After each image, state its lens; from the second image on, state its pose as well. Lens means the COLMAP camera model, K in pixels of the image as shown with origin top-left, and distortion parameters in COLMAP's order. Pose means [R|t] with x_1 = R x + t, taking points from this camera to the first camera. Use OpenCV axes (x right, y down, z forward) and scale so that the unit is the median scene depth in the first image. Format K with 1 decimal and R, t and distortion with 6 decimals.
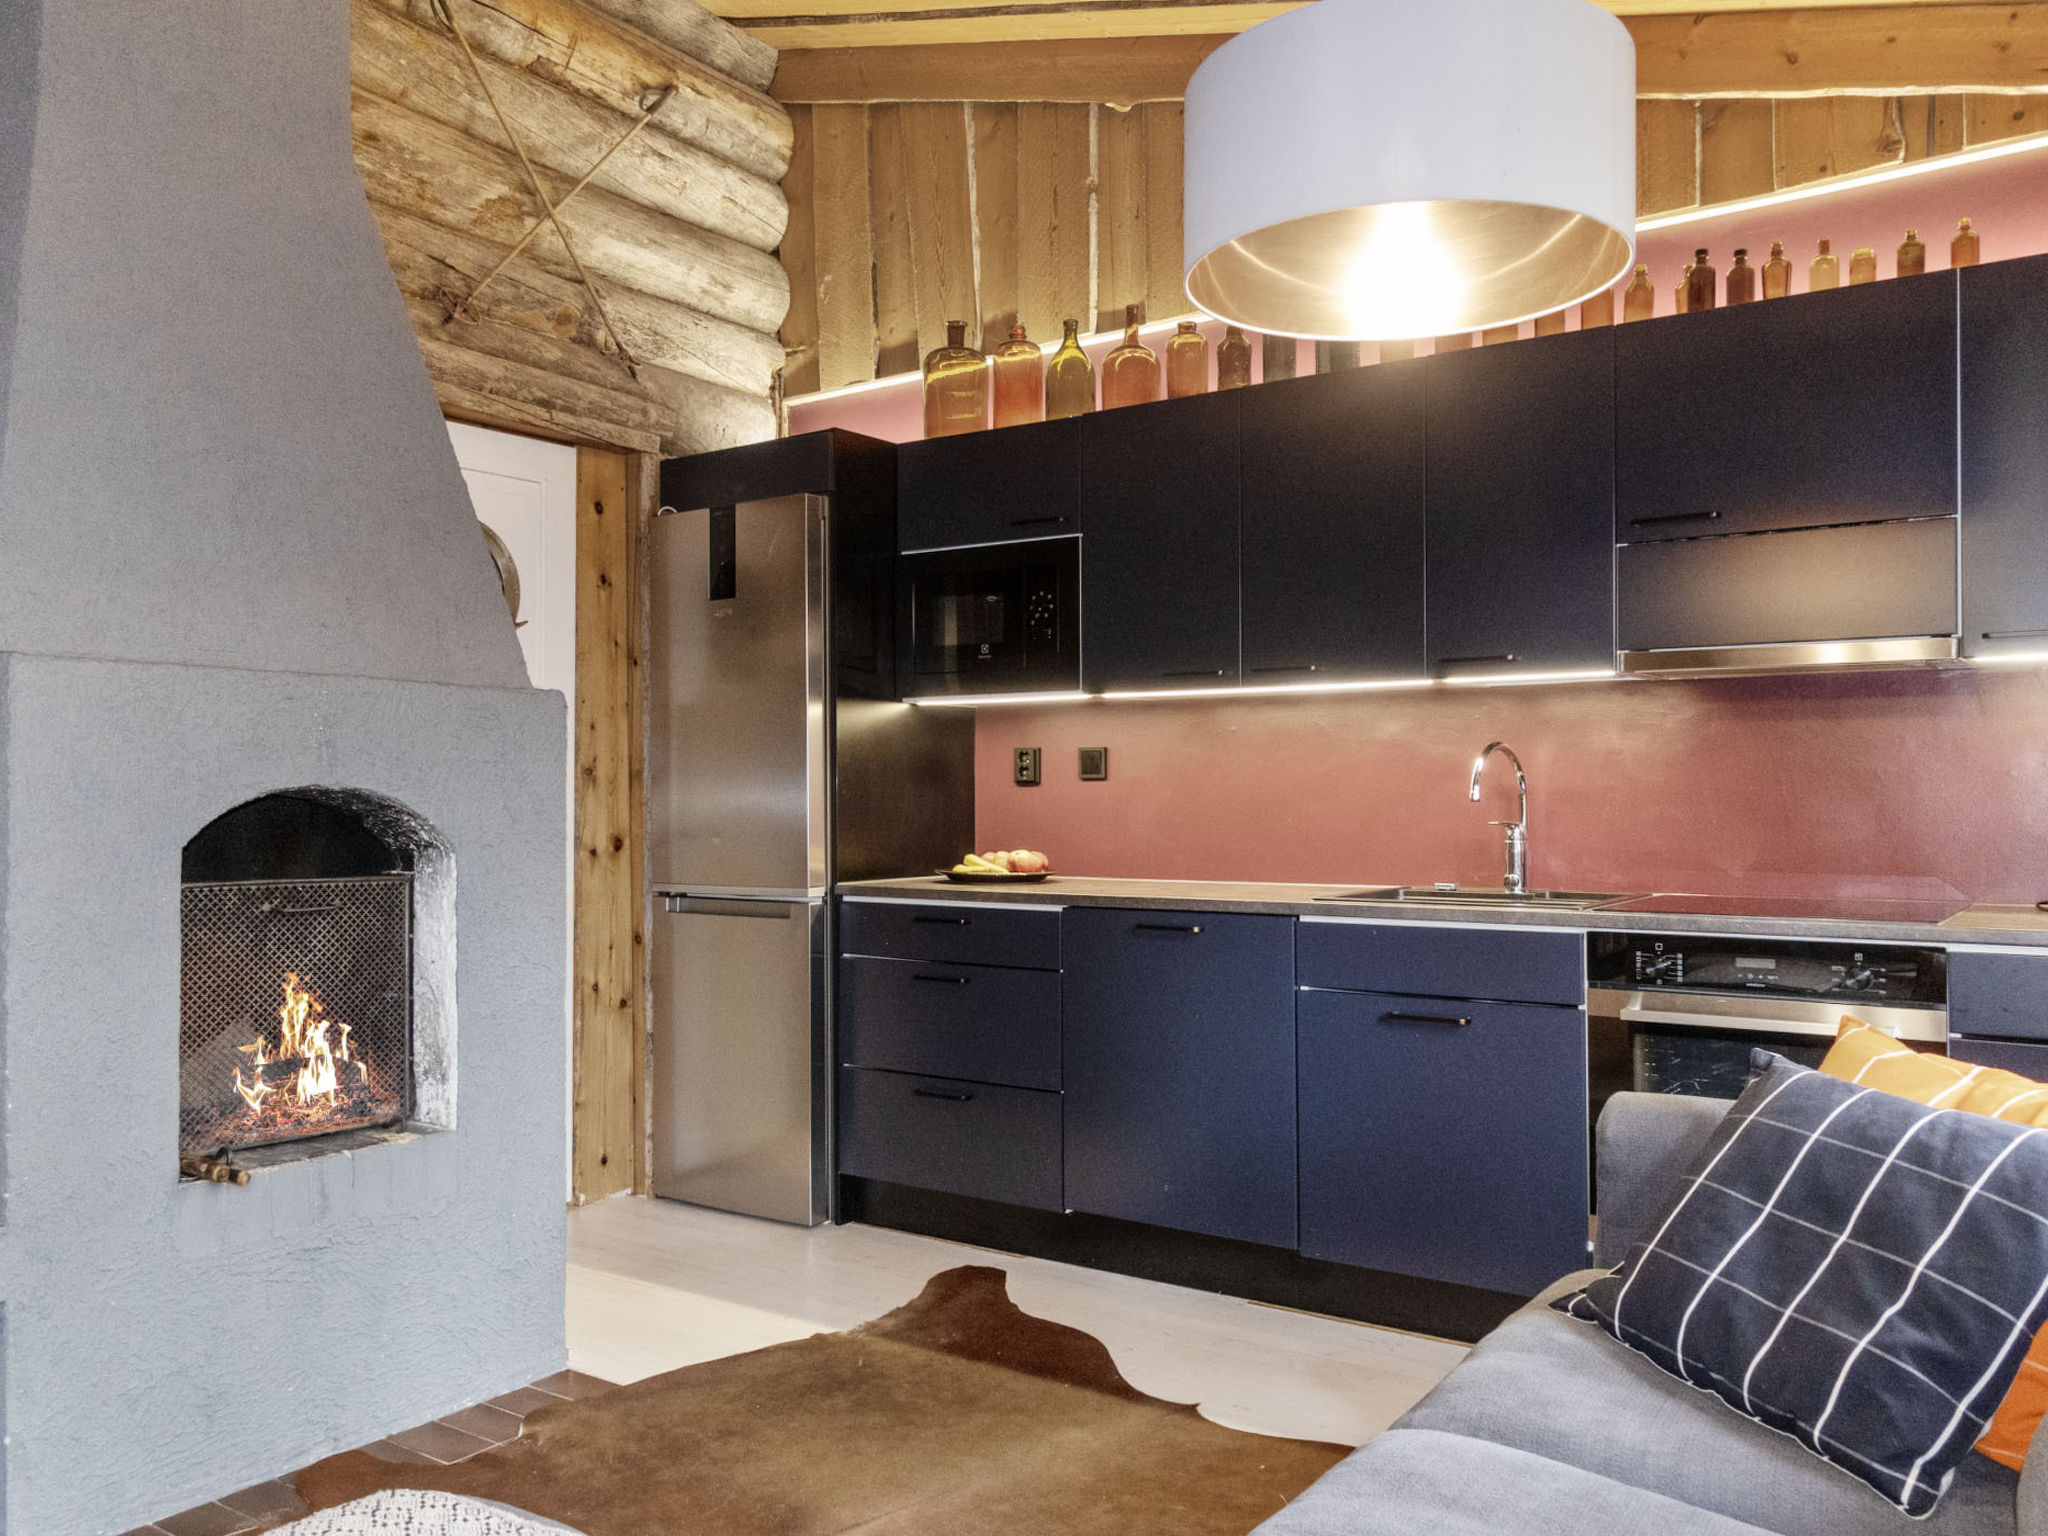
lens RADIAL K [[1649.1, 0, 999.0], [0, 1649.1, 770.0], [0, 0, 1]] dist [0.009970, 0.000273]
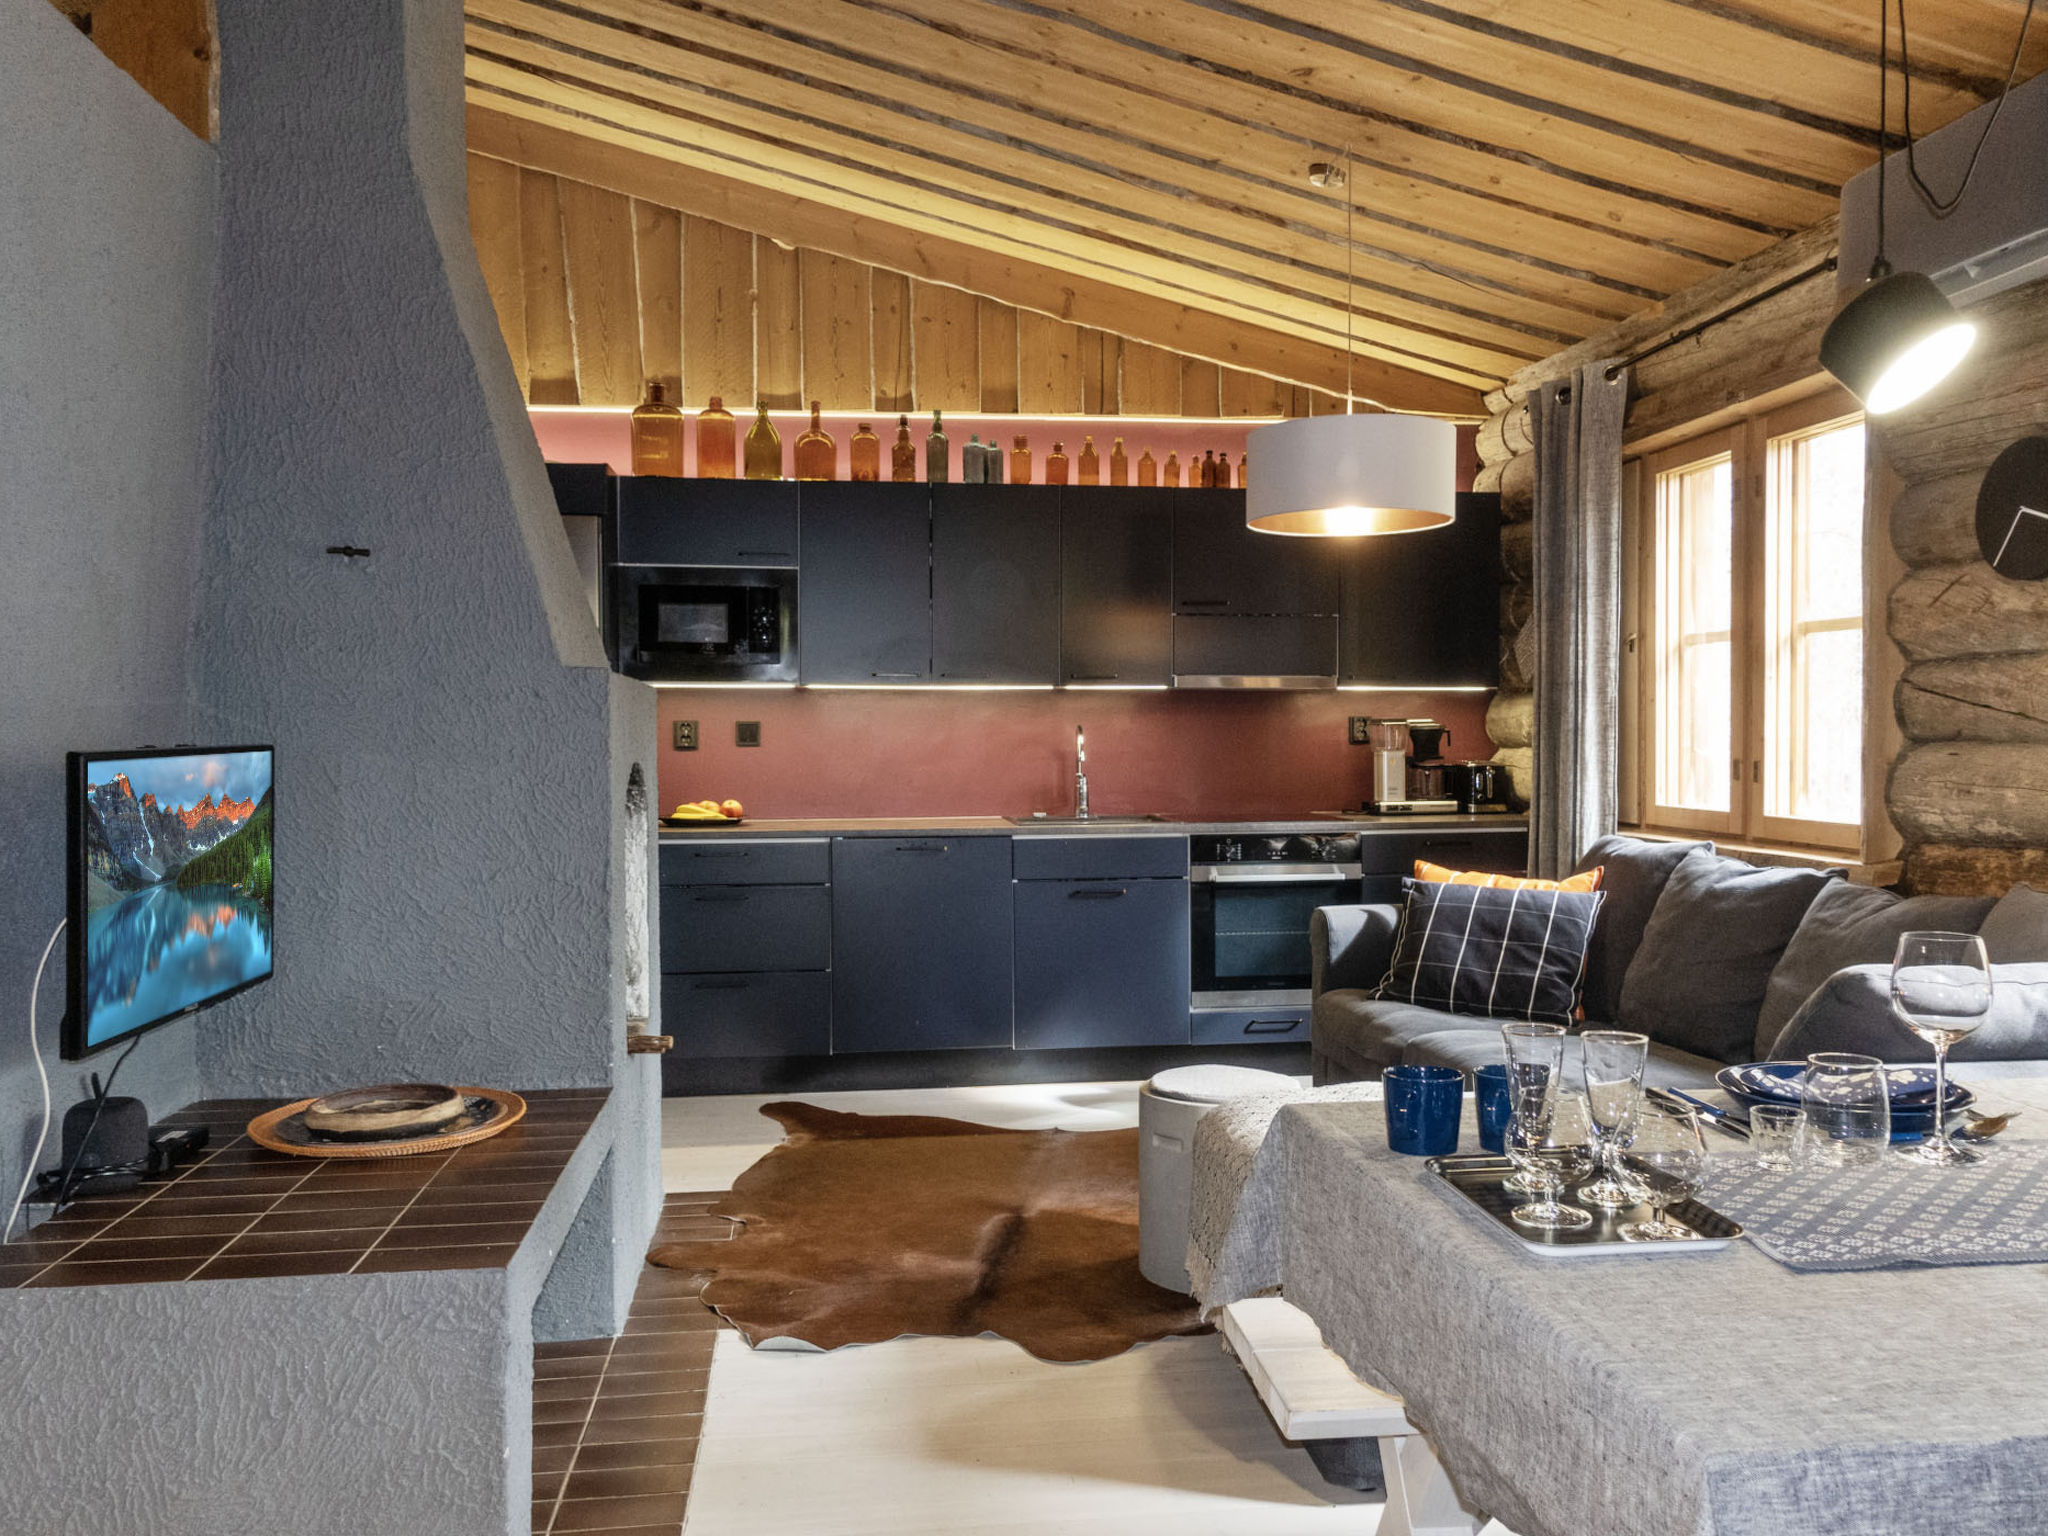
lens RADIAL K [[1630.3, 0, 1065.4], [0, 1630.3, 766.9], [0, 0, 1]] dist [-0.001452, 0.008471]
pose [[0.718544, -0.012714, 0.695365, -0.710985], [-0.010313, 0.999528, 0.028932, -0.018923], [-0.695405, -0.027960, 0.718074, -0.125245]]
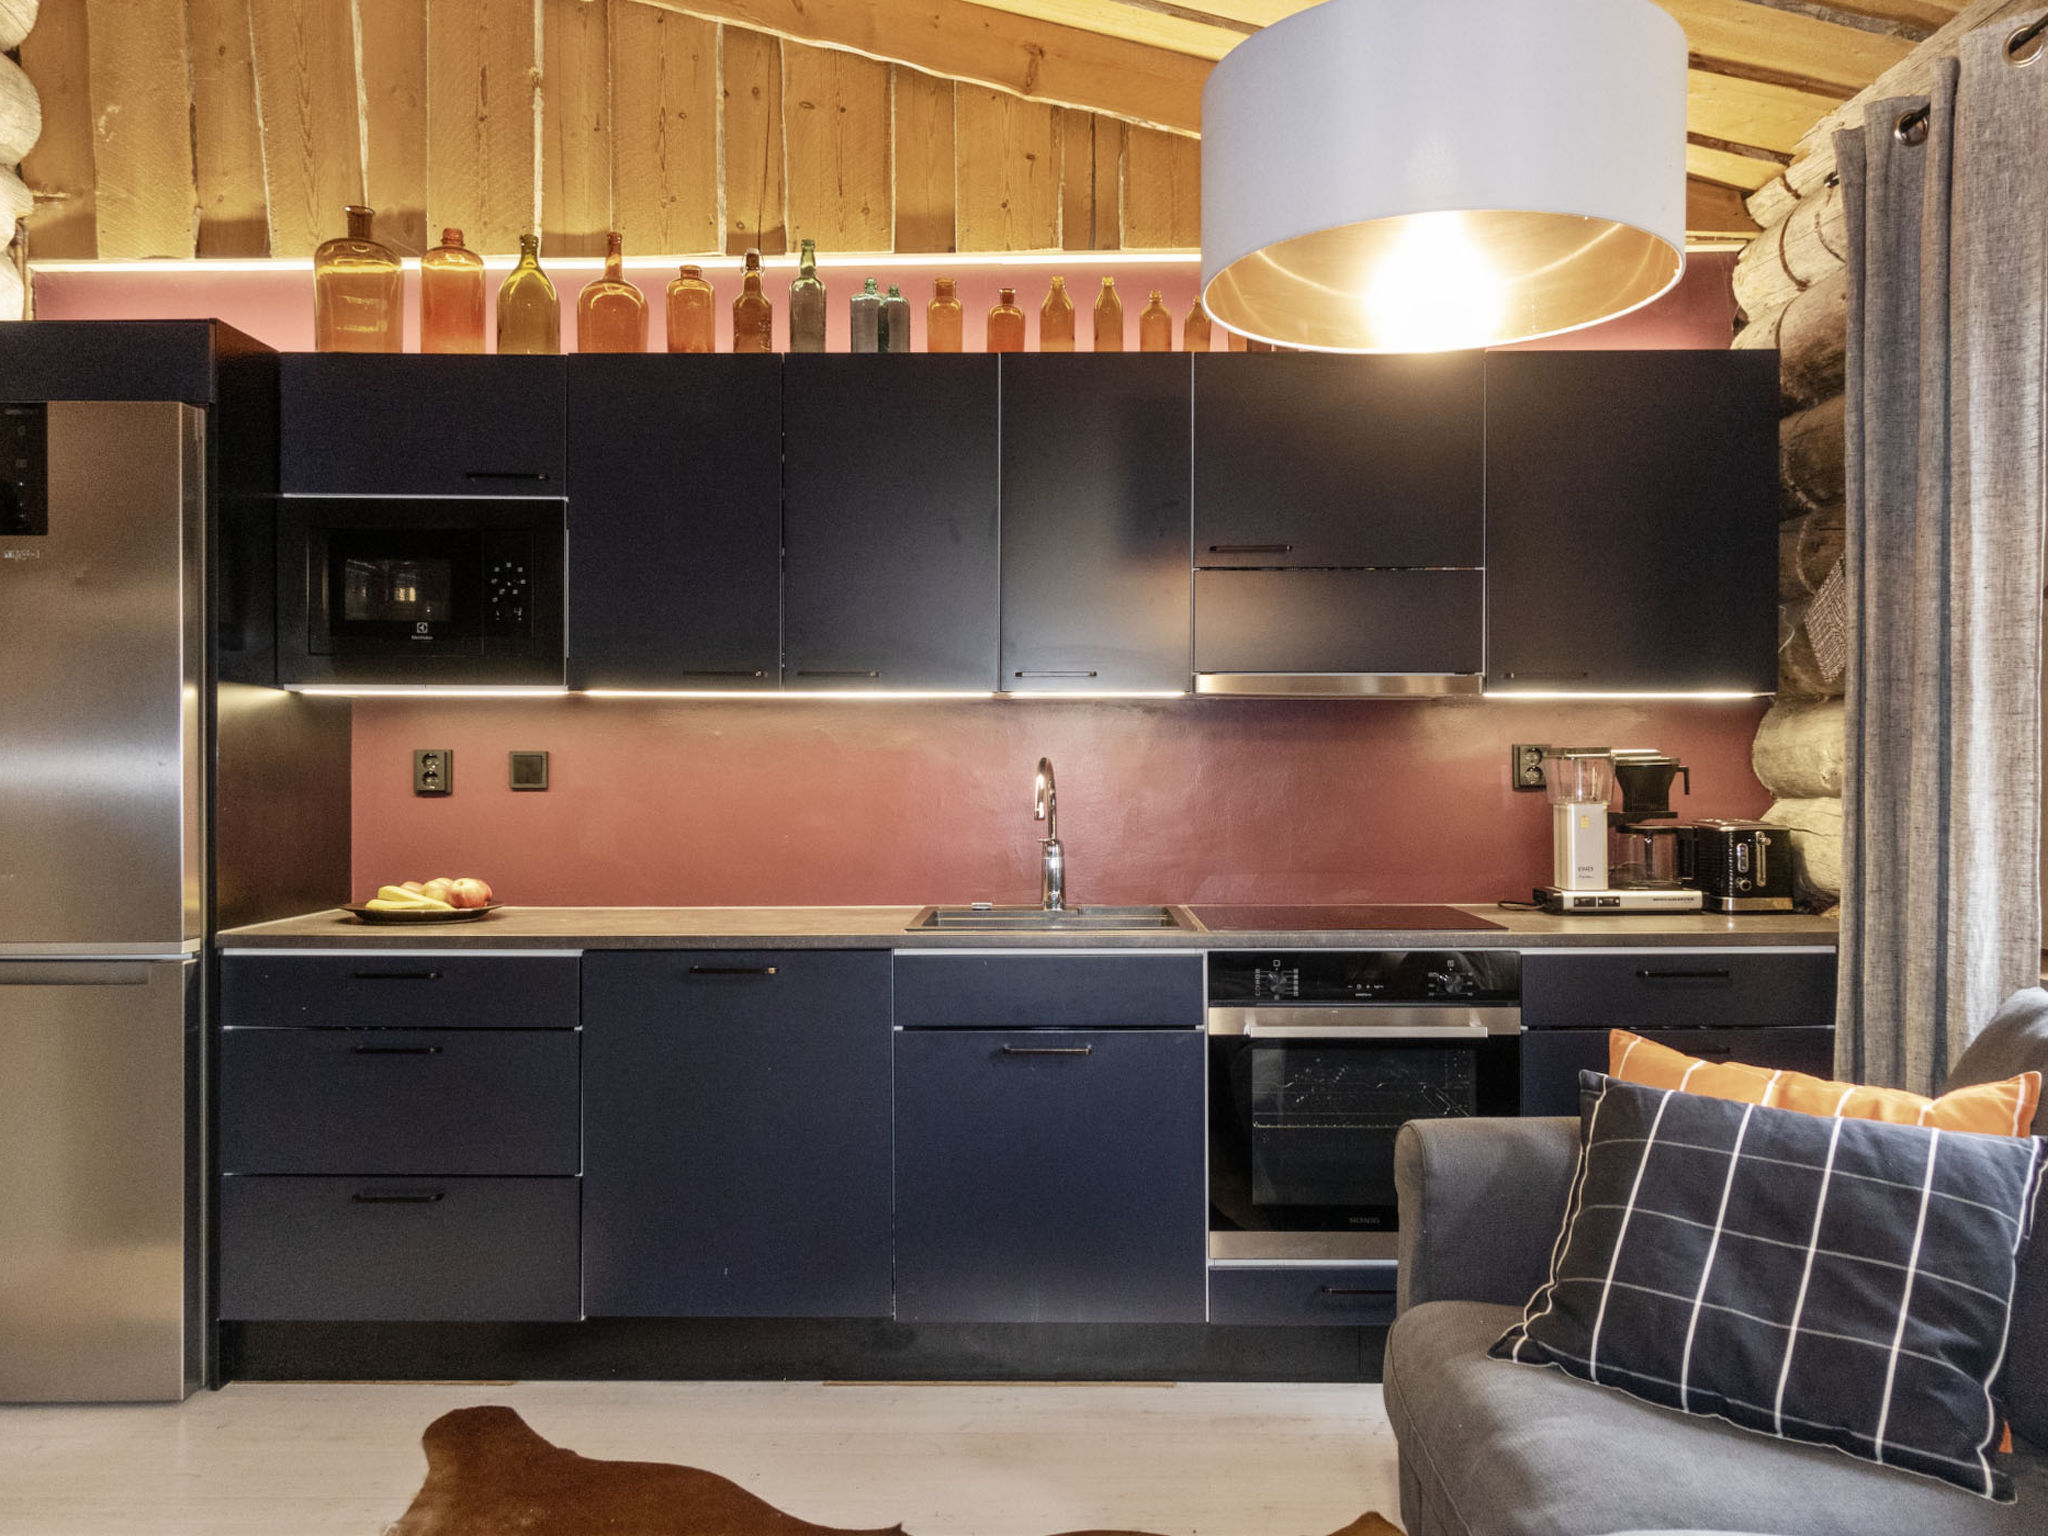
lens RADIAL K [[1630.3, 0, 1065.4], [0, 1630.3, 766.9], [0, 0, 1]] dist [-0.001452, 0.008471]
pose [[0.808657, 0.005914, 0.588250, -0.221512], [-0.011839, 0.999911, 0.006221, -0.015050], [-0.588161, -0.011995, 0.808655, 0.181332]]
